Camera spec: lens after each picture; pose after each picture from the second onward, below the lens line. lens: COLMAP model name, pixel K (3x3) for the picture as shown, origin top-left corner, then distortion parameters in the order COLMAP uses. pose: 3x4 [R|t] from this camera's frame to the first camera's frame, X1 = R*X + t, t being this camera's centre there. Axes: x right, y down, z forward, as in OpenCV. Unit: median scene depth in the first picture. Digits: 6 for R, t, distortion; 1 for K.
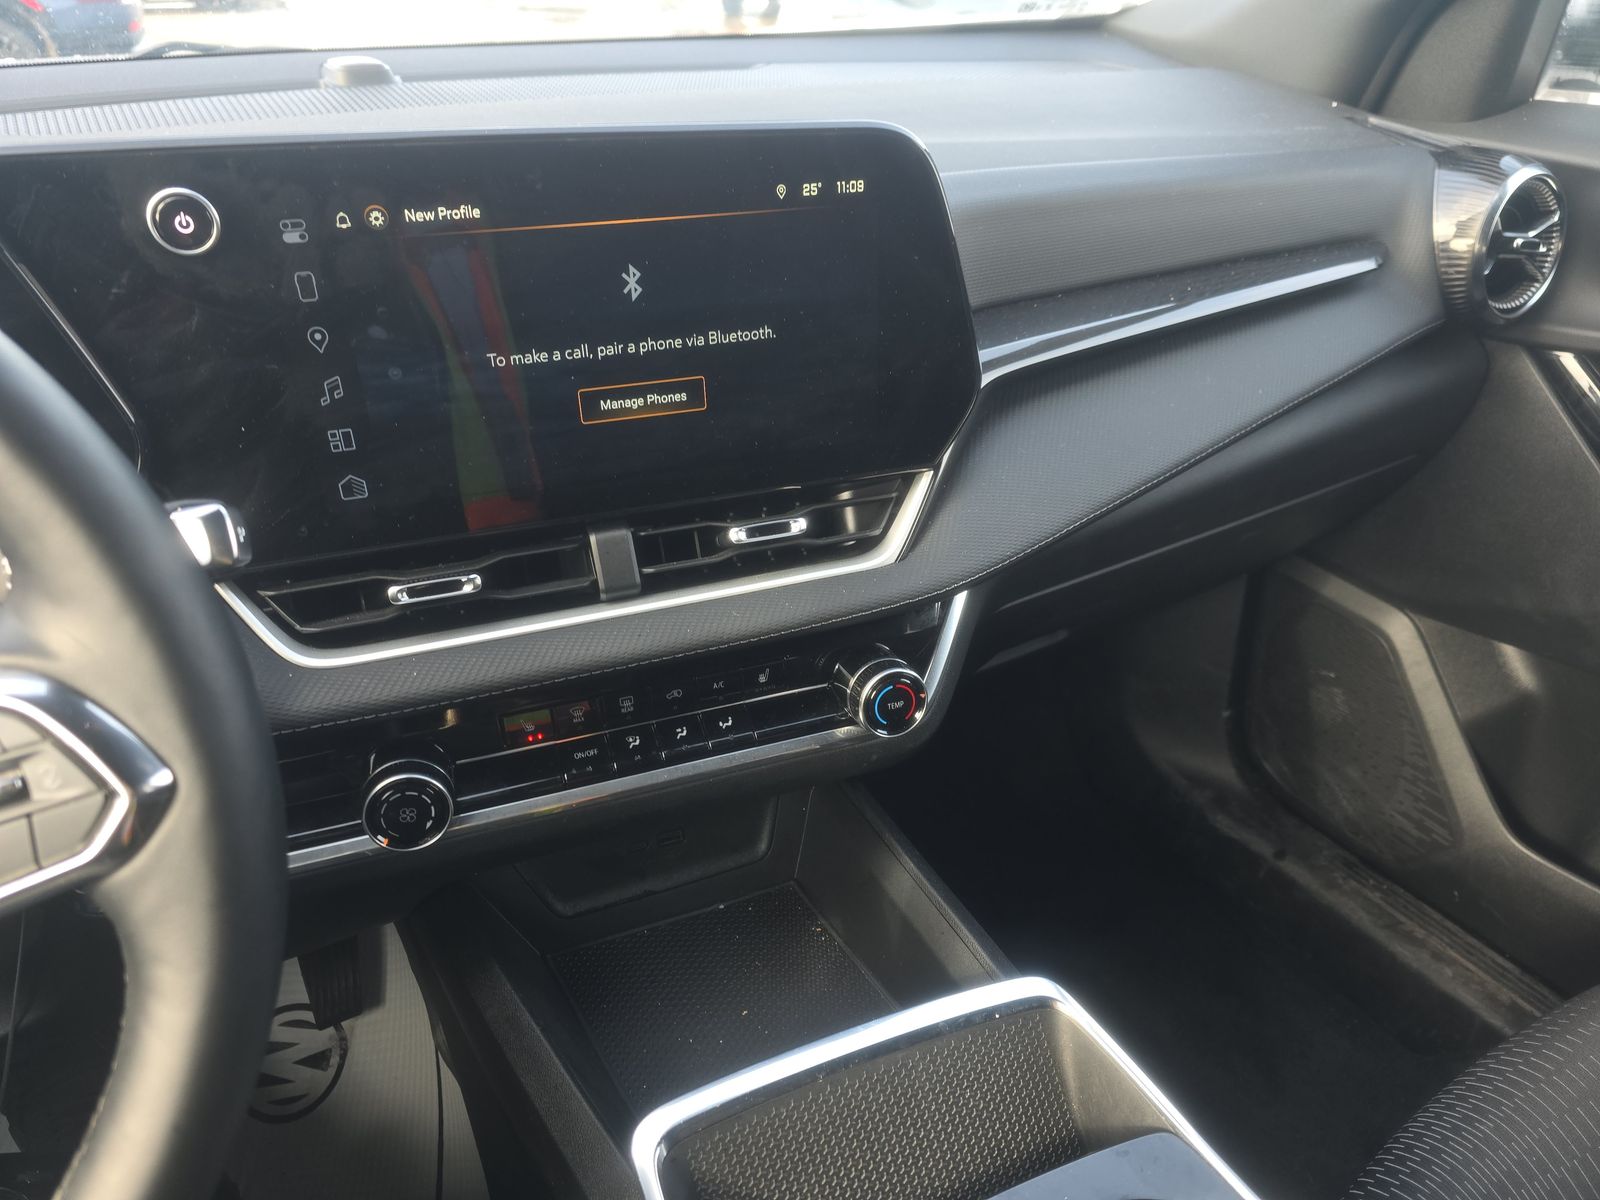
lens RADIAL K [[1078.5, 0, 806.5], [0, 1078.5, 607.2], [0, 0, 1]] dist [0.078627, -0.078950]
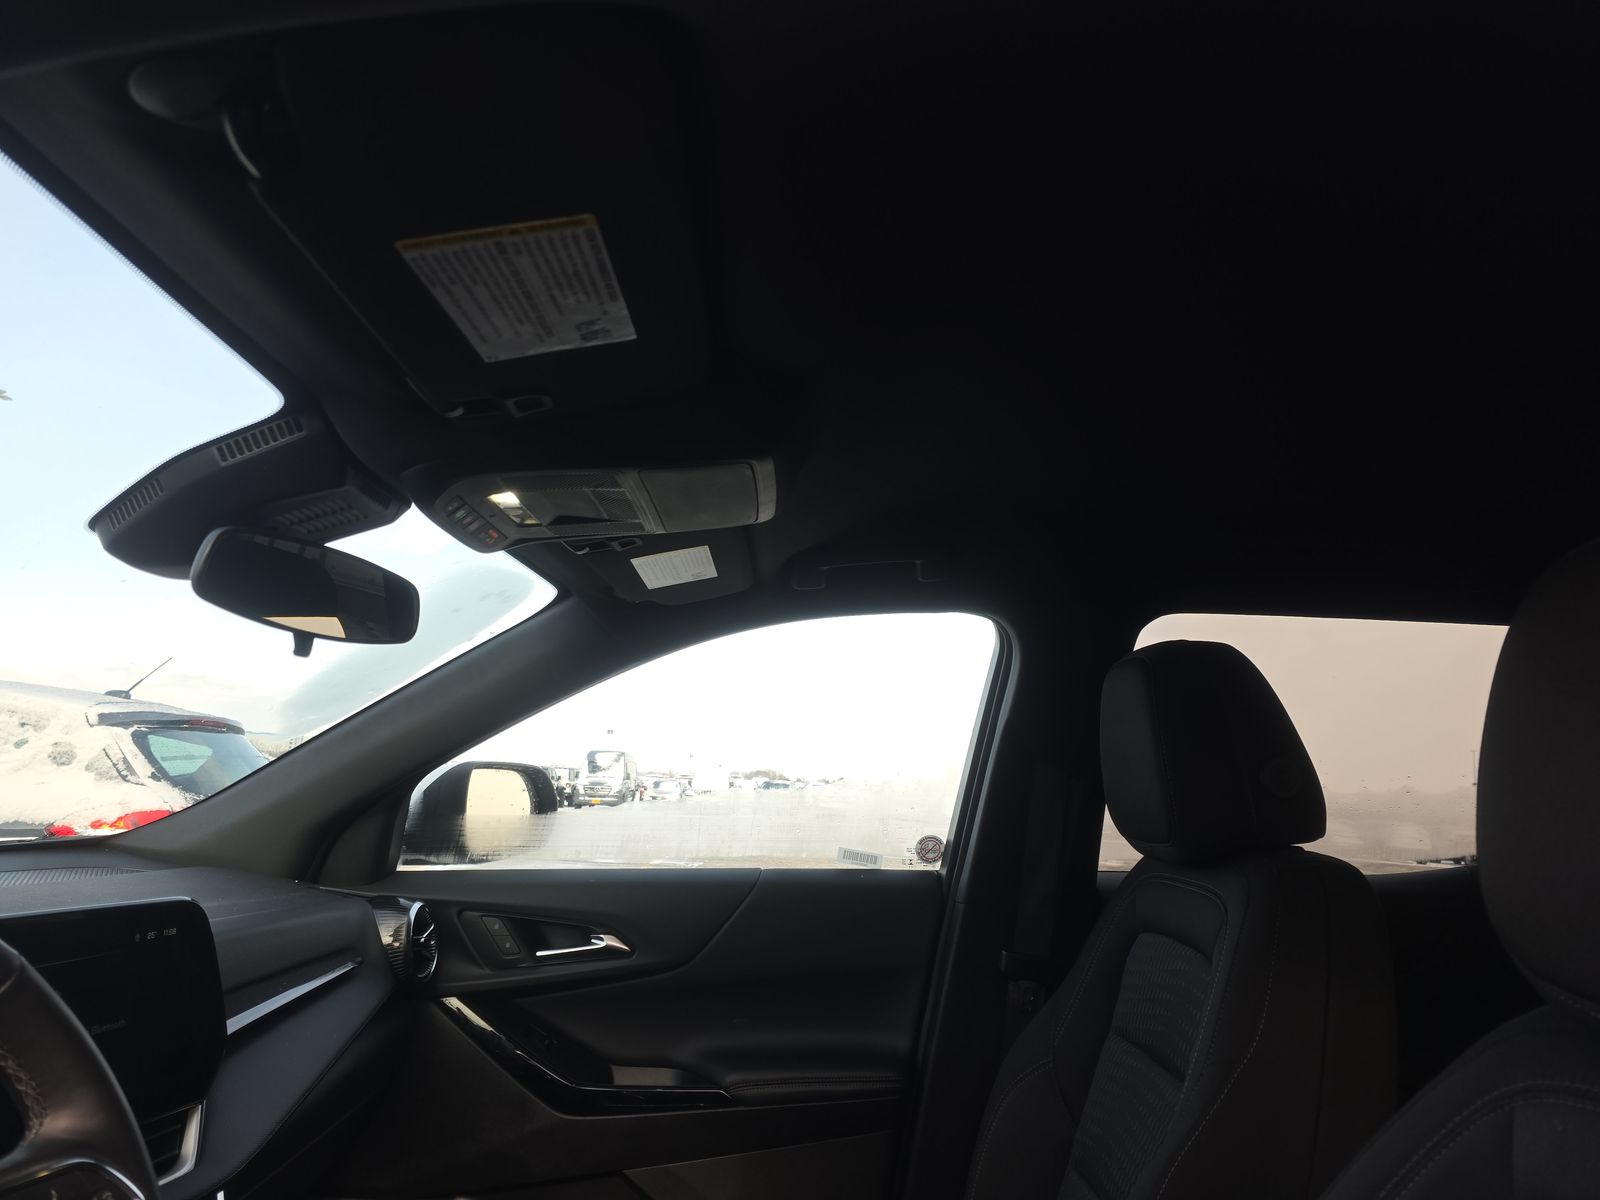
lens RADIAL K [[1078.5, 0, 806.5], [0, 1078.5, 607.2], [0, 0, 1]] dist [0.078627, -0.078950]
pose [[0.528577, 0.142067, 0.836913, -0.984211], [0.417294, 0.815066, -0.401912, 0.348625], [-0.739238, 0.561680, 0.371542, -0.764429]]
